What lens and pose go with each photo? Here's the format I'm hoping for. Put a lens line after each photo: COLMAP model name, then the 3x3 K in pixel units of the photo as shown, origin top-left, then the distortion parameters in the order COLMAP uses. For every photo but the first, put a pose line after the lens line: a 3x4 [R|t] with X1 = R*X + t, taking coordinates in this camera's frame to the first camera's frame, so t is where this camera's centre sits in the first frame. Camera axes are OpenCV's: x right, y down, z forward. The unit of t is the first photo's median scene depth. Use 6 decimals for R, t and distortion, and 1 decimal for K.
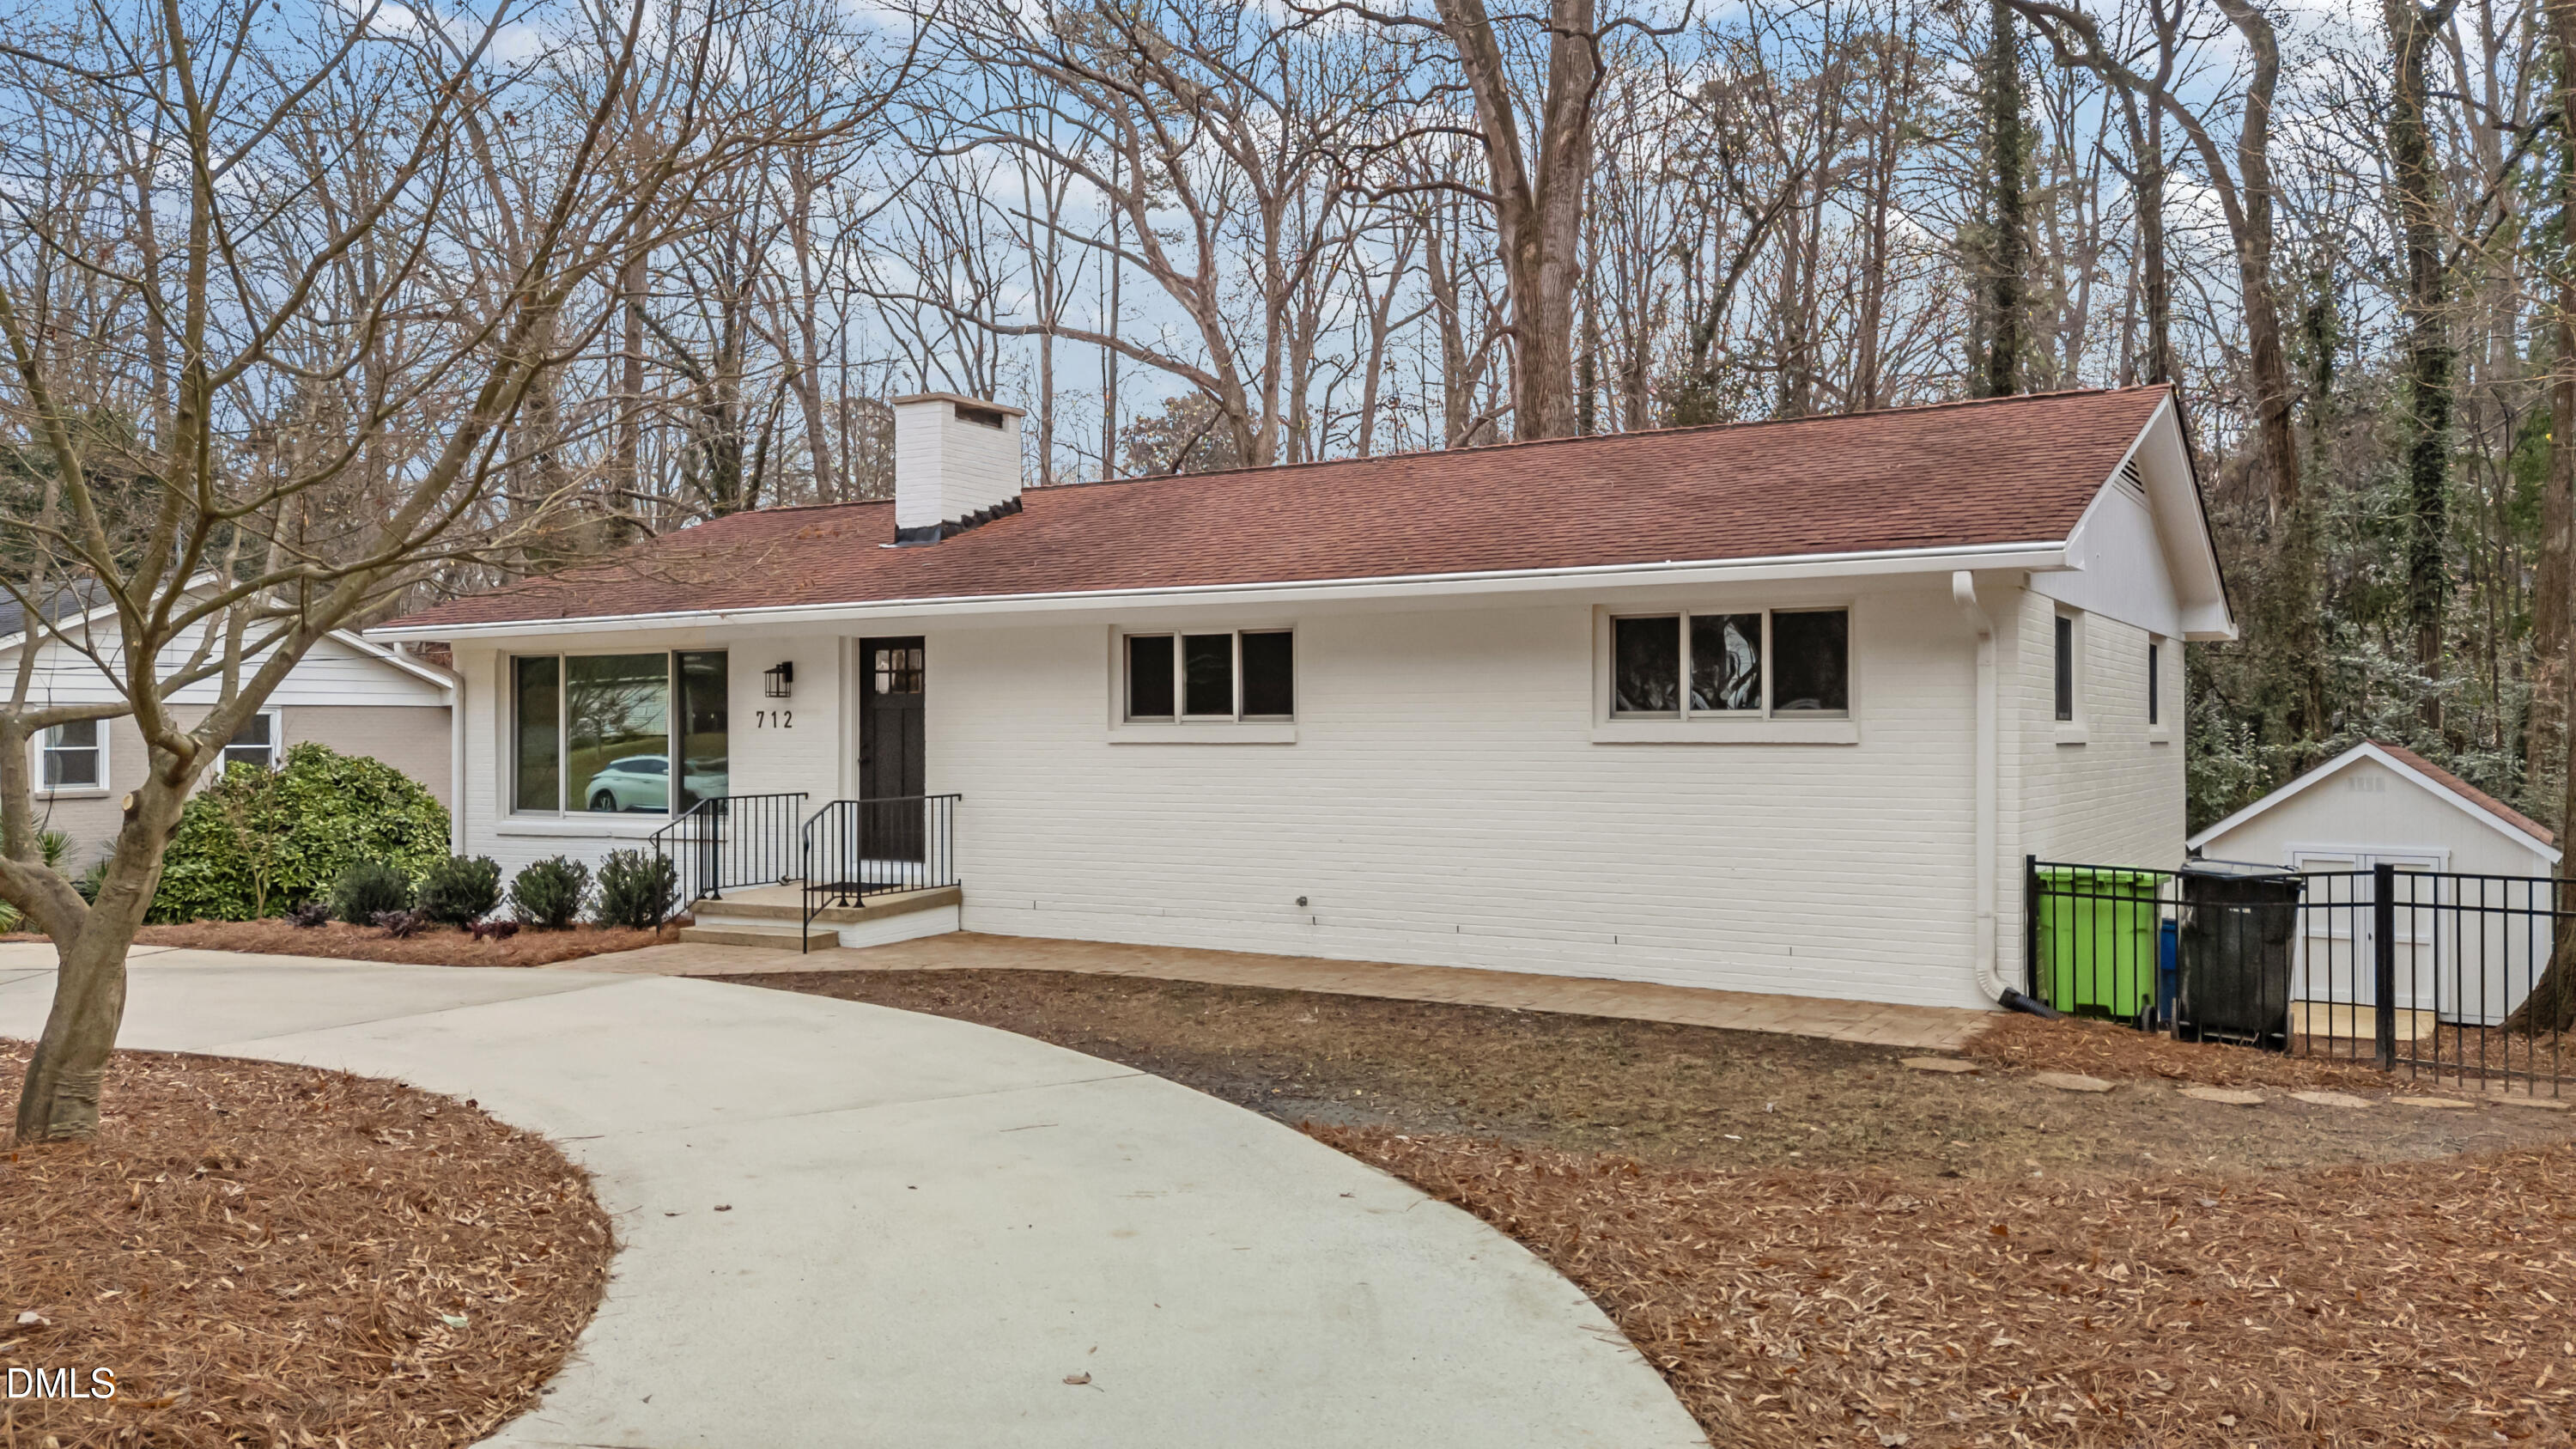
lens RADIAL K [[1793.3, 0, 1288.0], [0, 1793.3, 724.5], [0, 0, 1]] dist [-0.000042, -0.001322]
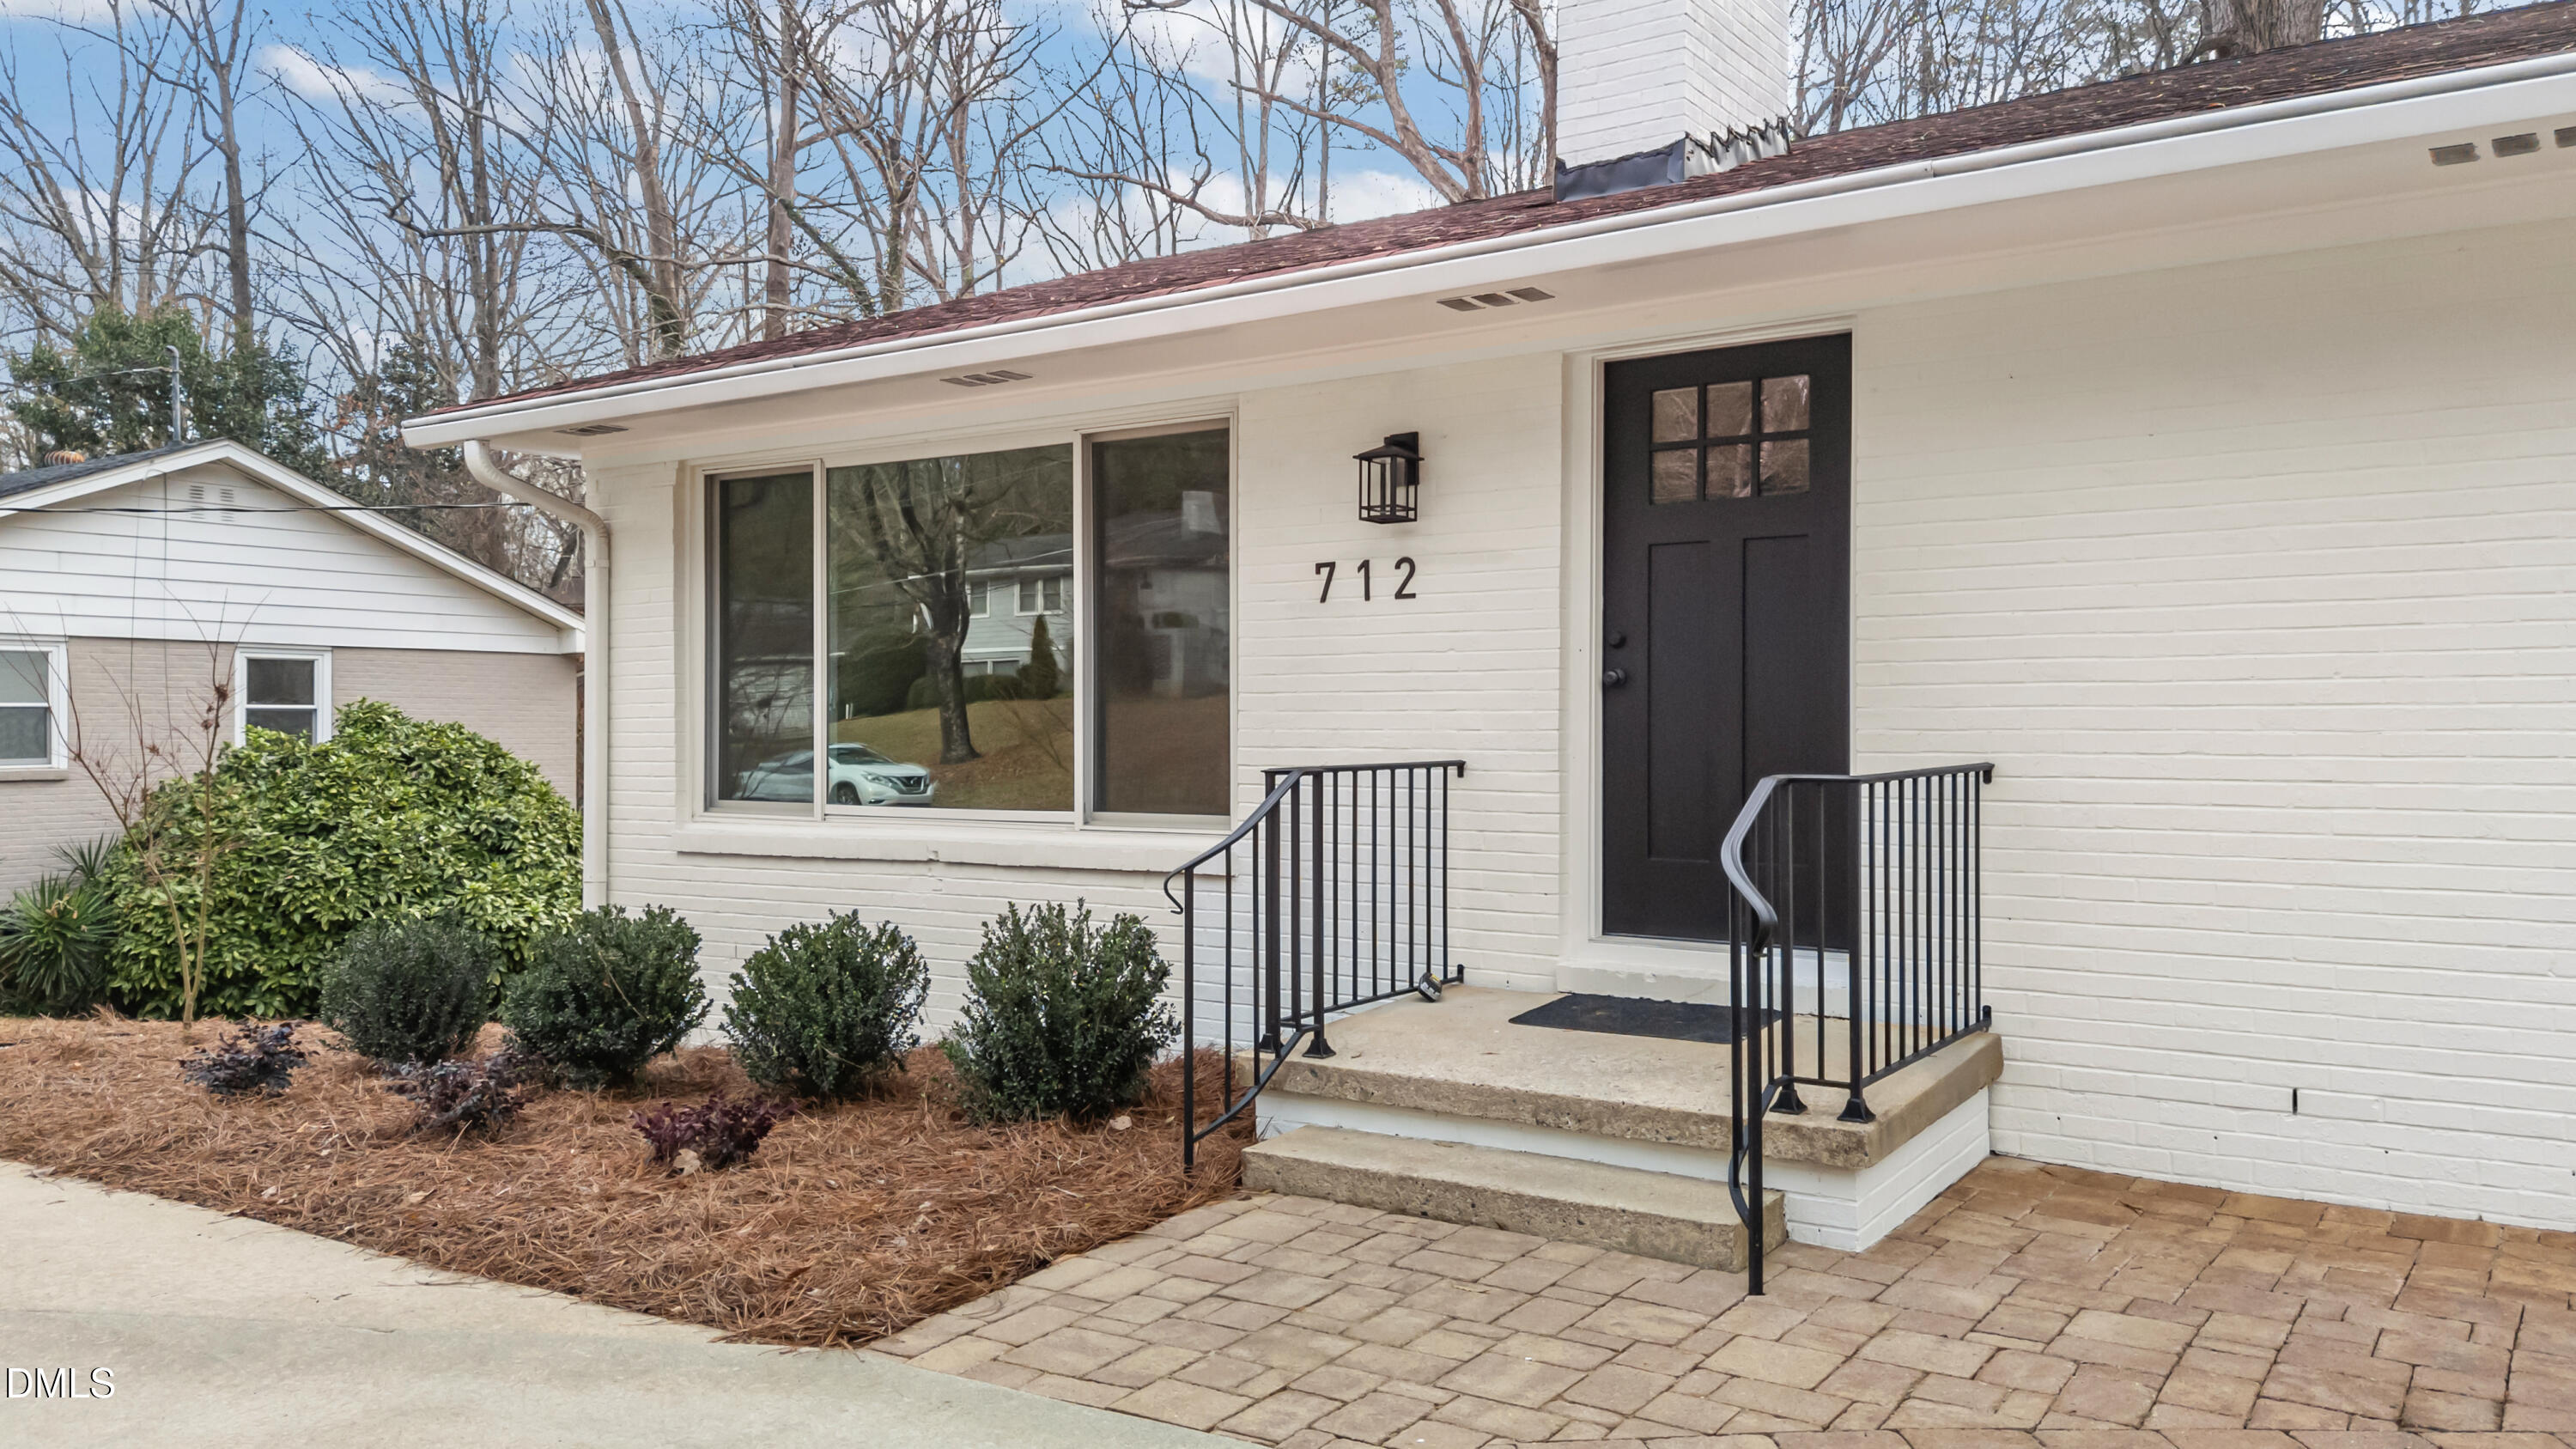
lens RADIAL K [[1873.3, 0, 1288.0], [0, 1873.3, 724.5], [0, 0, 1]] dist [0.004859, -0.000576]
pose [[0.997535, 0.002619, -0.070118, -0.273353], [-0.002449, 0.999994, 0.002510, 0.028998], [0.070124, -0.002332, 0.997536, 0.576852]]
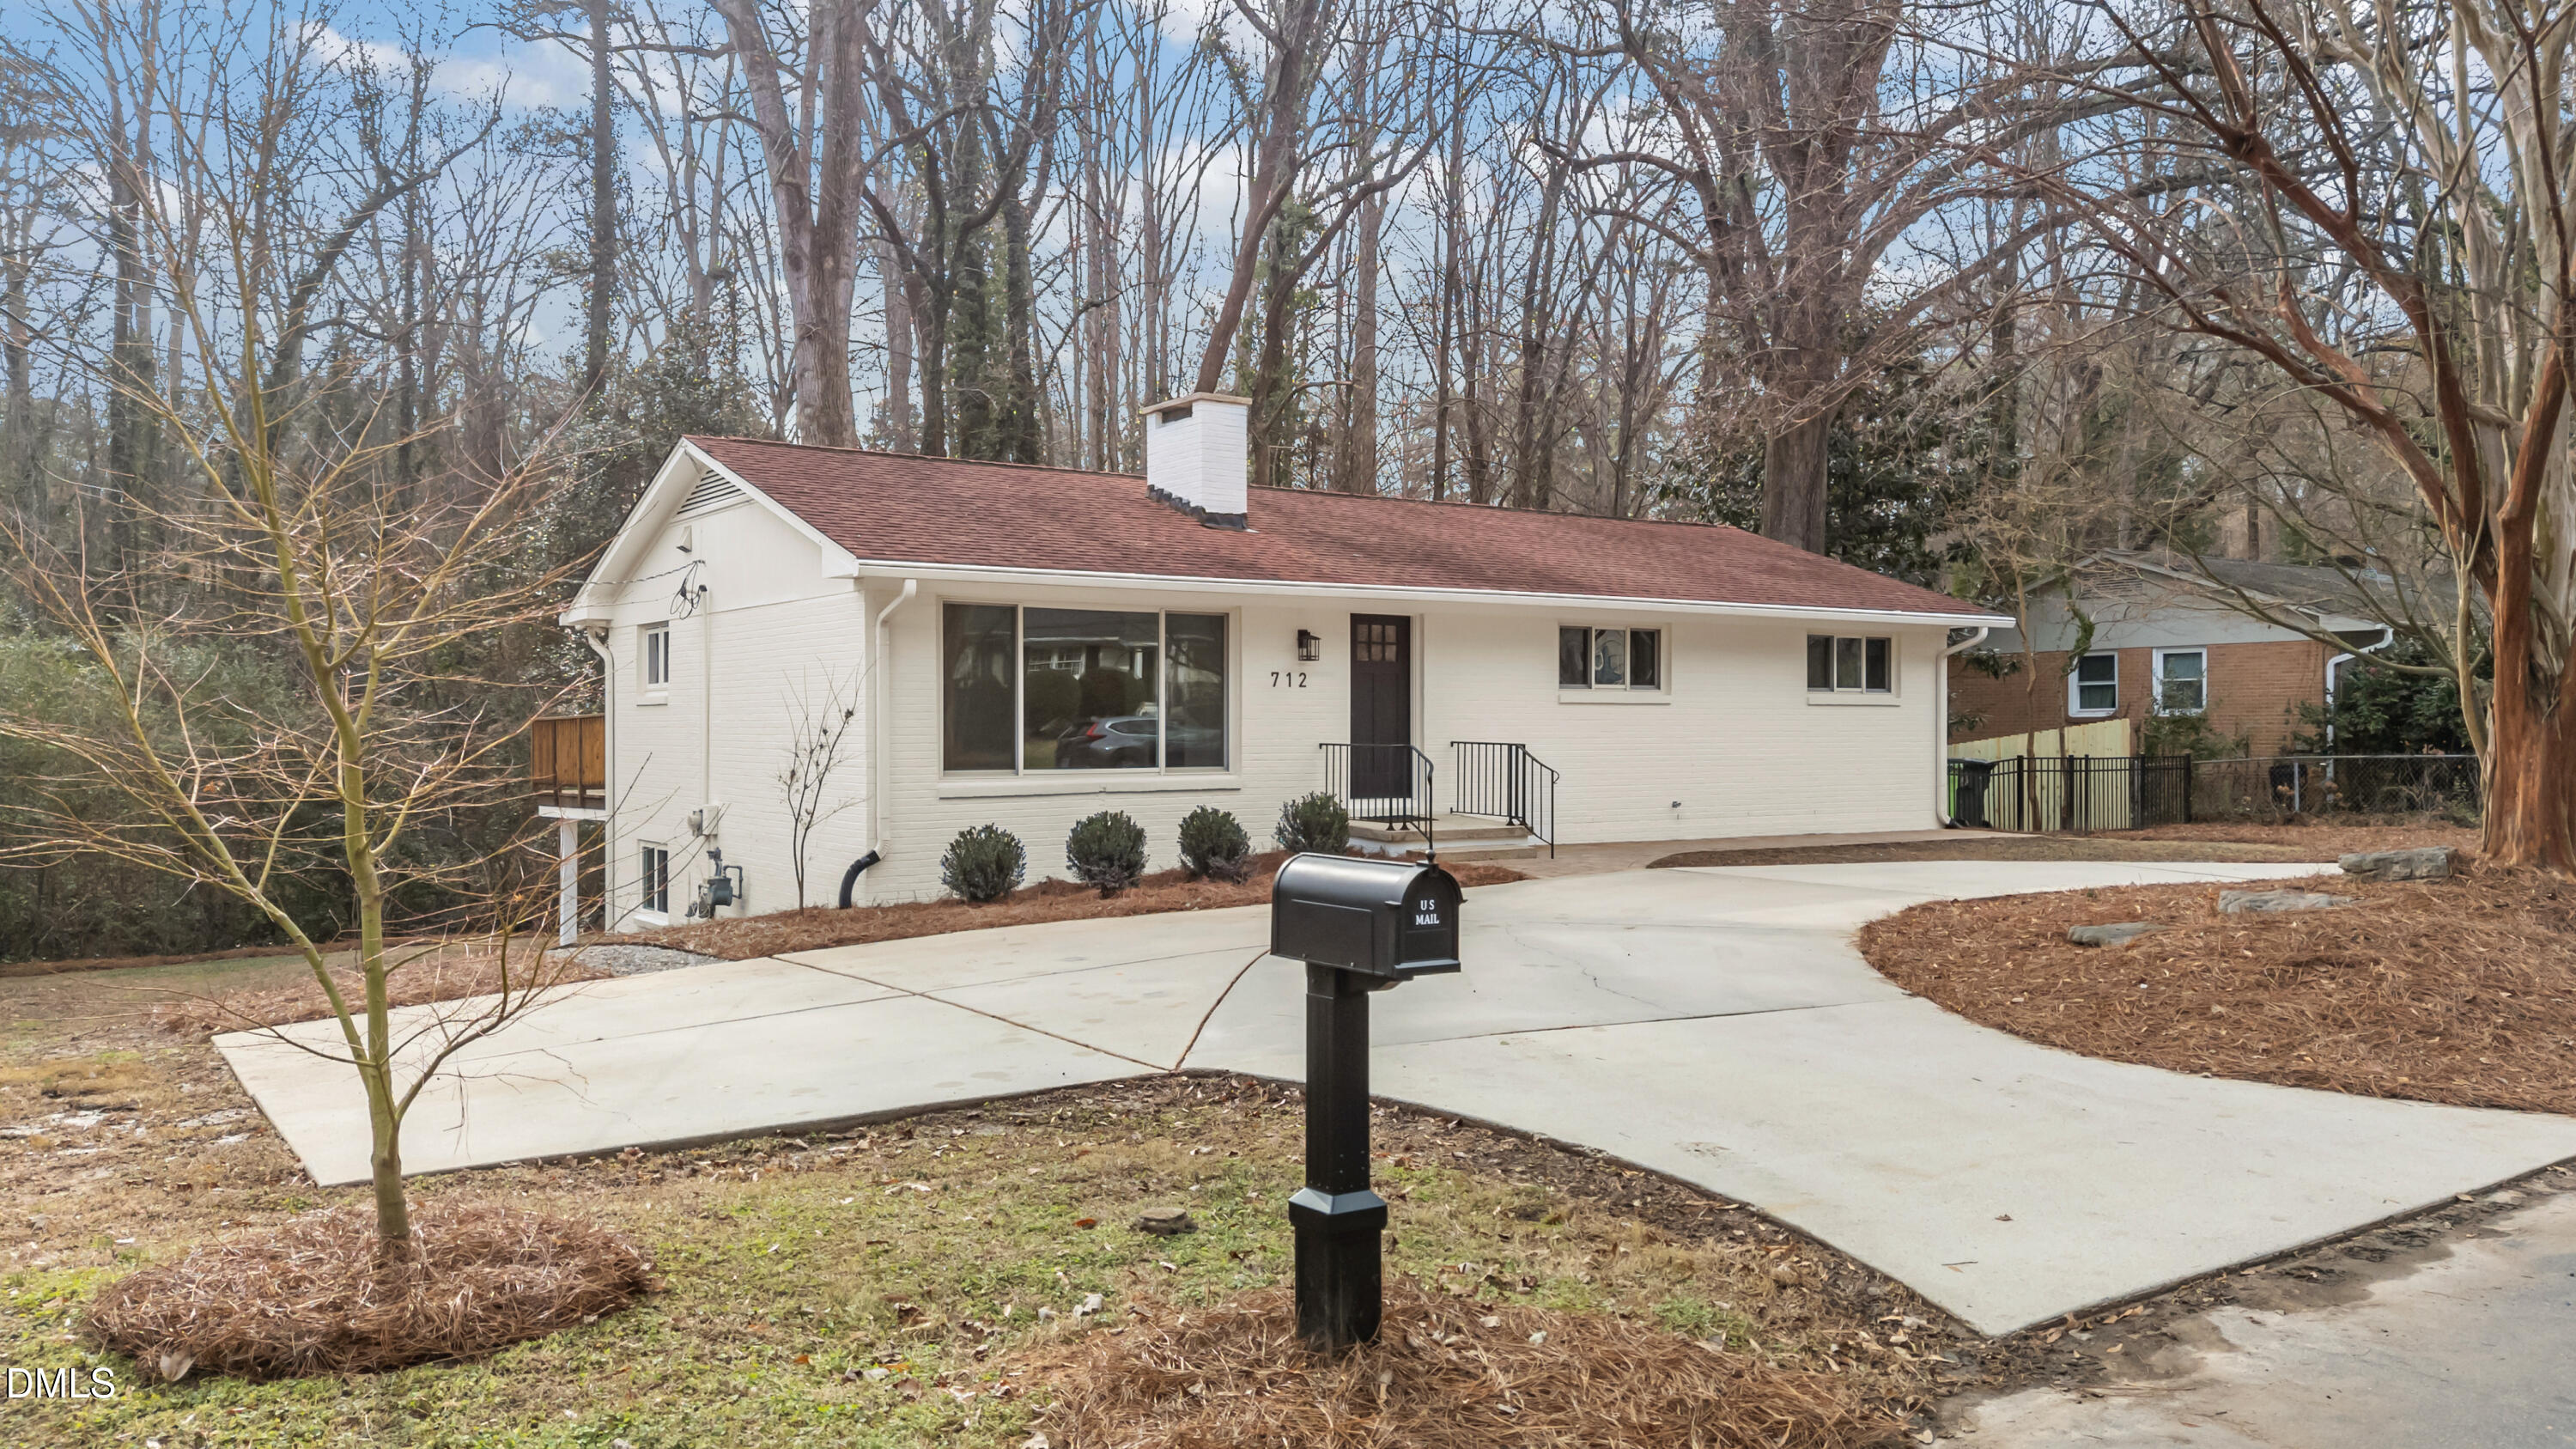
lens RADIAL K [[1873.3, 0, 1288.0], [0, 1873.3, 724.5], [0, 0, 1]] dist [0.004859, -0.000576]
pose [[0.442505, 0.006898, 0.896739, -1.352062], [-0.001886, 0.999975, -0.006762, 0.033987], [-0.896764, 0.001301, 0.442507, 0.476116]]
